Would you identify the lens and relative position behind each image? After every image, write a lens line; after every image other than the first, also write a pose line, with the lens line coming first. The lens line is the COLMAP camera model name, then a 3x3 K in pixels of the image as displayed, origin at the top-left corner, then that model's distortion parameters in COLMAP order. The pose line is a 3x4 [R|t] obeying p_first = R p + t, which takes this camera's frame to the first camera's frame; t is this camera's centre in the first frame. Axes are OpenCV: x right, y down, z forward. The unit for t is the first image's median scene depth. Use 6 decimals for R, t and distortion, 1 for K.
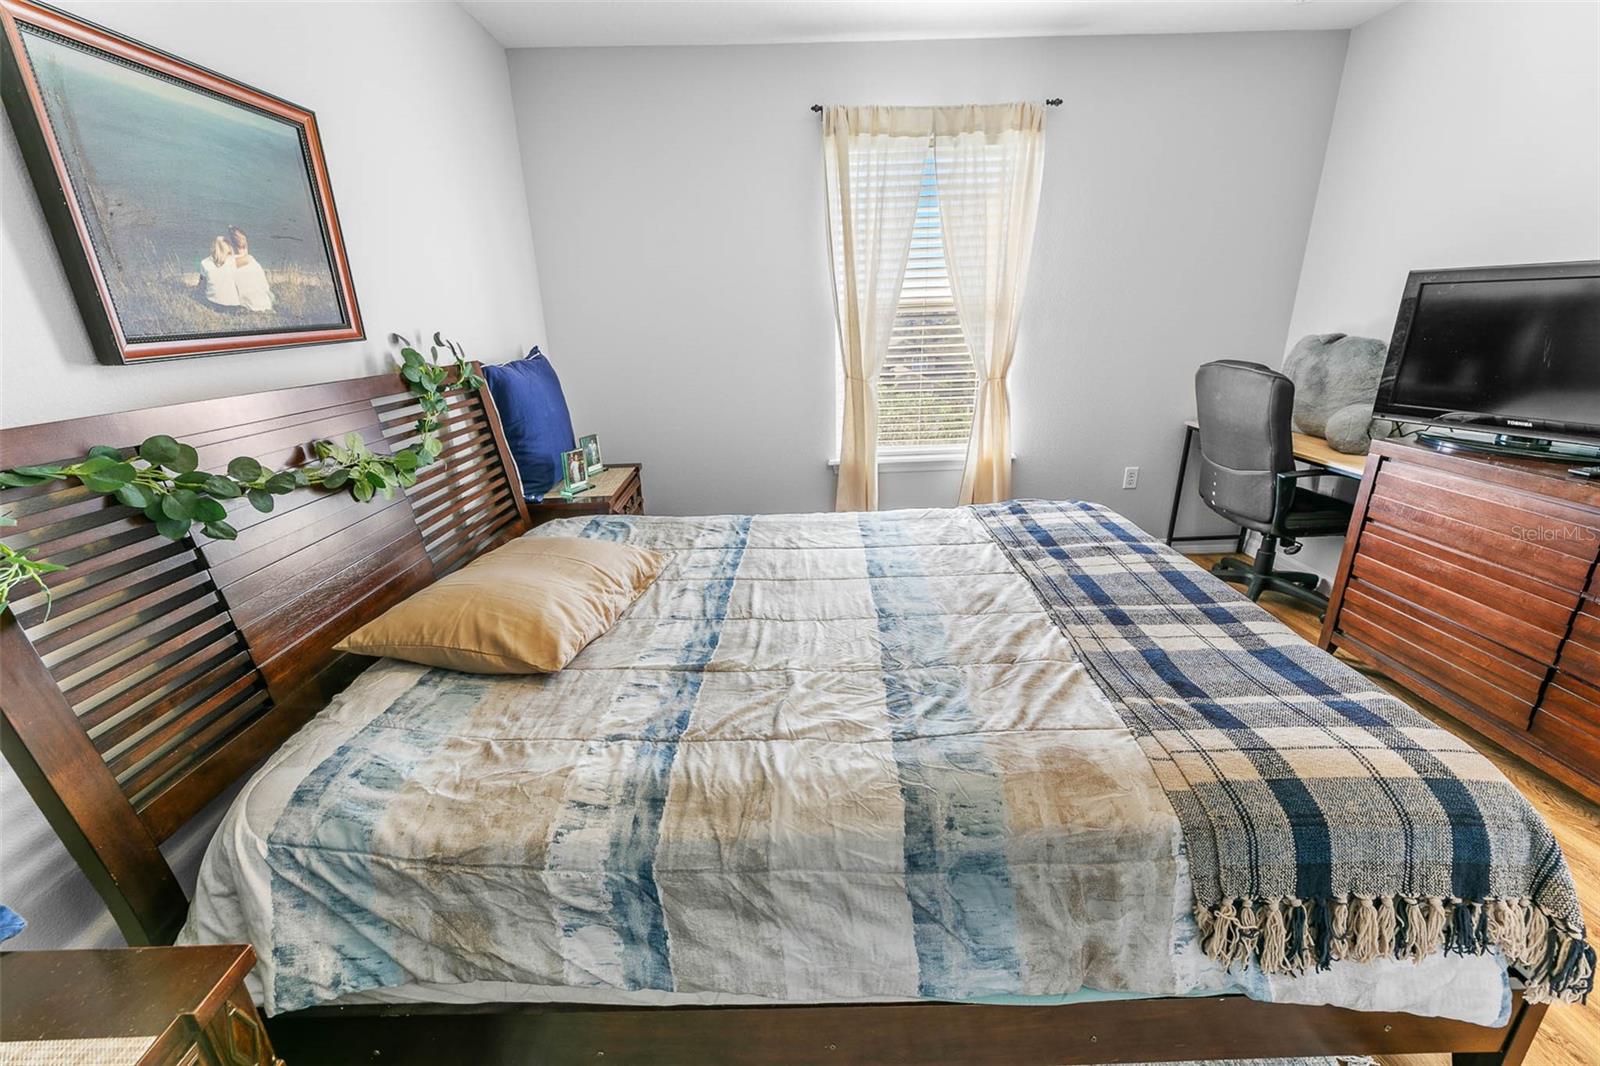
lens RADIAL K [[636.9, 0, 794.2], [0, 636.9, 531.4], [0, 0, 1]] dist [-0.000742, 0.000491]
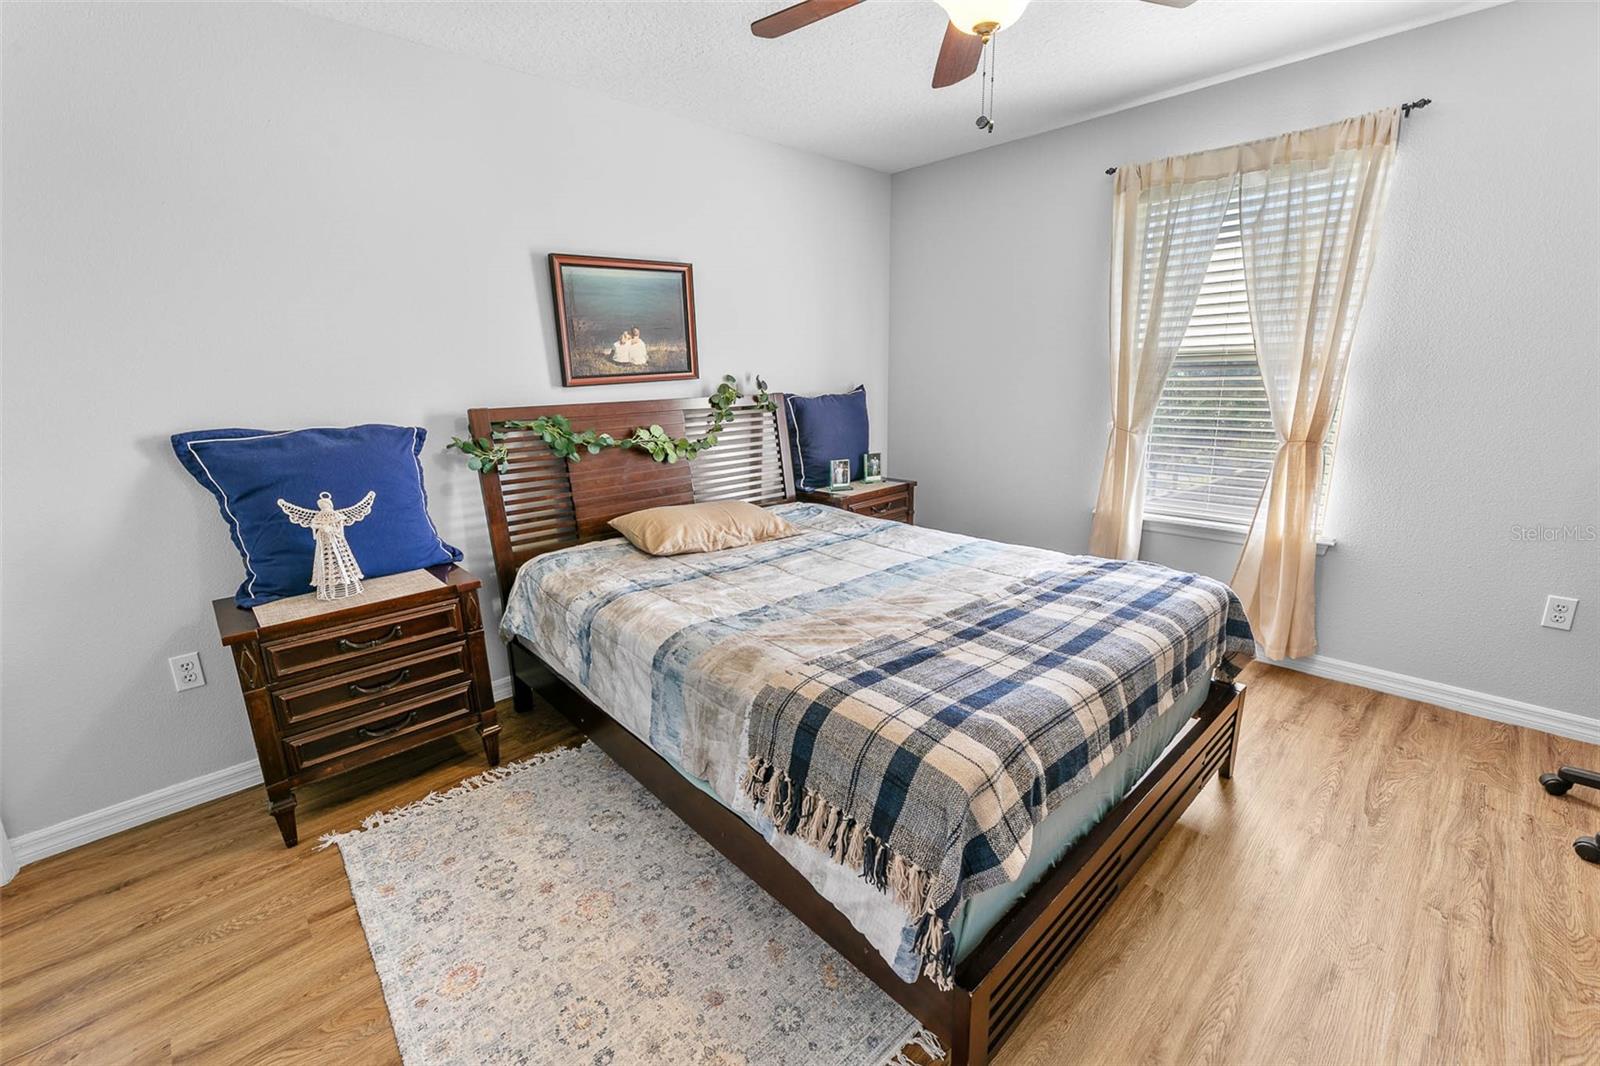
lens RADIAL K [[657.8, 0, 788.1], [0, 657.8, 526.6], [0, 0, 1]] dist [-0.003901, 0.000648]
pose [[0.668054, 0.186670, -0.720319, 1.048554], [-0.235830, 0.971235, 0.032976, -0.013164], [0.705754, 0.147843, 0.692859, -0.067975]]
